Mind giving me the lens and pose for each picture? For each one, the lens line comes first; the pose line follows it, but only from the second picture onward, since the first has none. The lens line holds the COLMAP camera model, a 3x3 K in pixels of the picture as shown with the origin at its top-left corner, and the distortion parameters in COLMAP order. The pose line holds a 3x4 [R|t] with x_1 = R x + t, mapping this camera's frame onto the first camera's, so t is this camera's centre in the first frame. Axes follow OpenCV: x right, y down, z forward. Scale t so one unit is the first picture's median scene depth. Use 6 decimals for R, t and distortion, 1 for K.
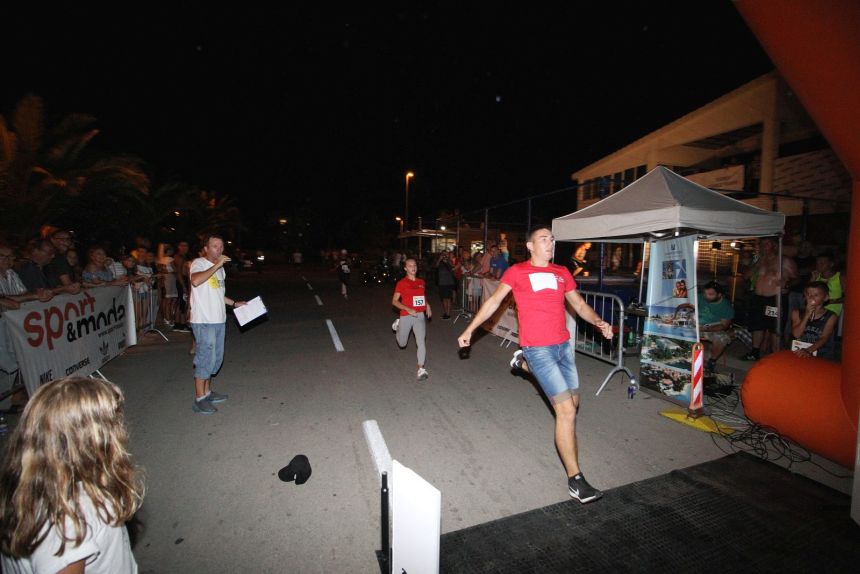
lens RADIAL K [[401.8, 0, 432.7], [0, 401.8, 284.7], [0, 0, 1]] dist [-0.000305, -0.011253]
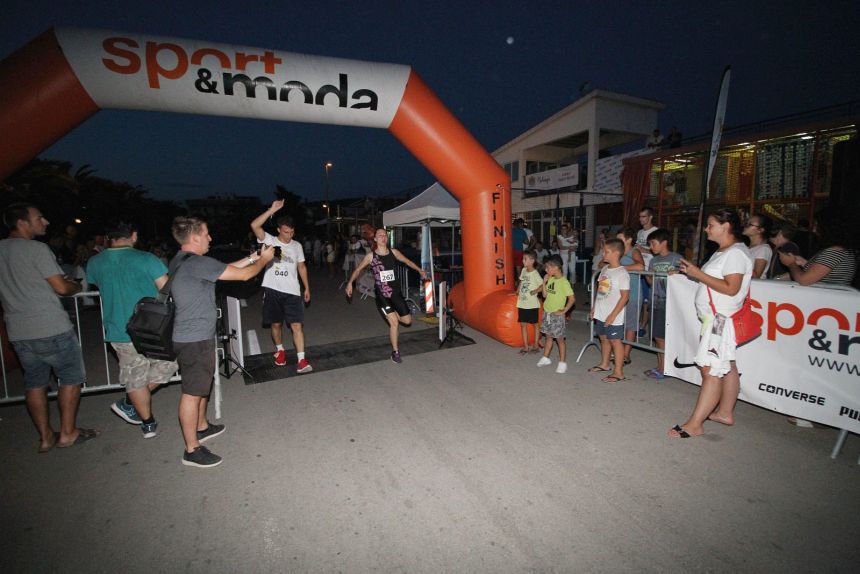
lens RADIAL K [[401.8, 0, 432.7], [0, 401.8, 284.7], [0, 0, 1]] dist [-0.000305, -0.011253]
pose [[0.987013, -0.040219, 0.155523, 0.102679], [0.034814, 0.998697, 0.037322, 0.027779], [-0.156822, -0.031423, 0.987127, -0.238693]]
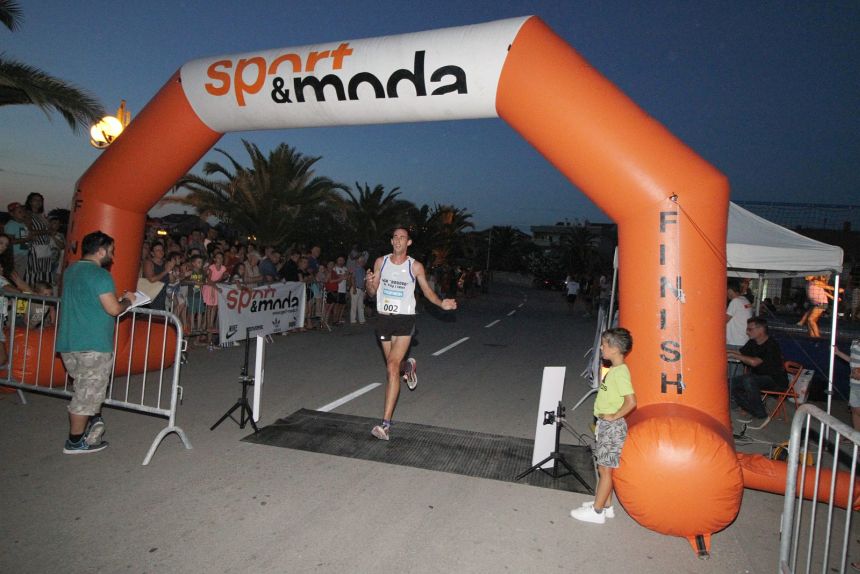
lens RADIAL K [[543.2, 0, 427.8], [0, 543.2, 284.2], [0, 0, 1]] dist [0.000423, -0.002998]
pose [[0.828919, 0.065044, -0.555574, 0.283637], [-0.104846, 0.993680, -0.040095, 0.014272], [0.549454, 0.091485, 0.830500, -0.146980]]
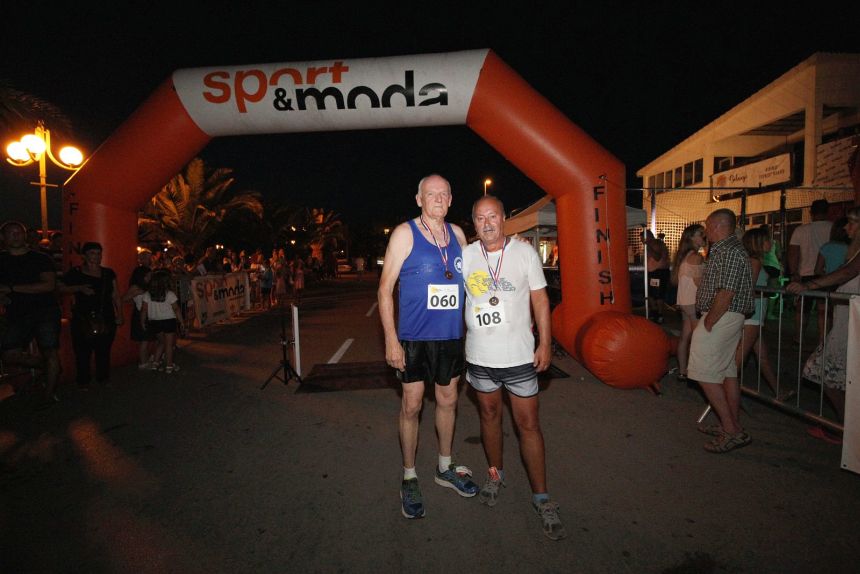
lens RADIAL K [[401.8, 0, 432.7], [0, 401.8, 284.7], [0, 0, 1]] dist [-0.000305, -0.011253]
pose [[0.967042, -0.011470, -0.254360, 0.183773], [0.008478, 0.999881, -0.012854, 0.032912], [0.254477, 0.010274, 0.967024, -0.186888]]
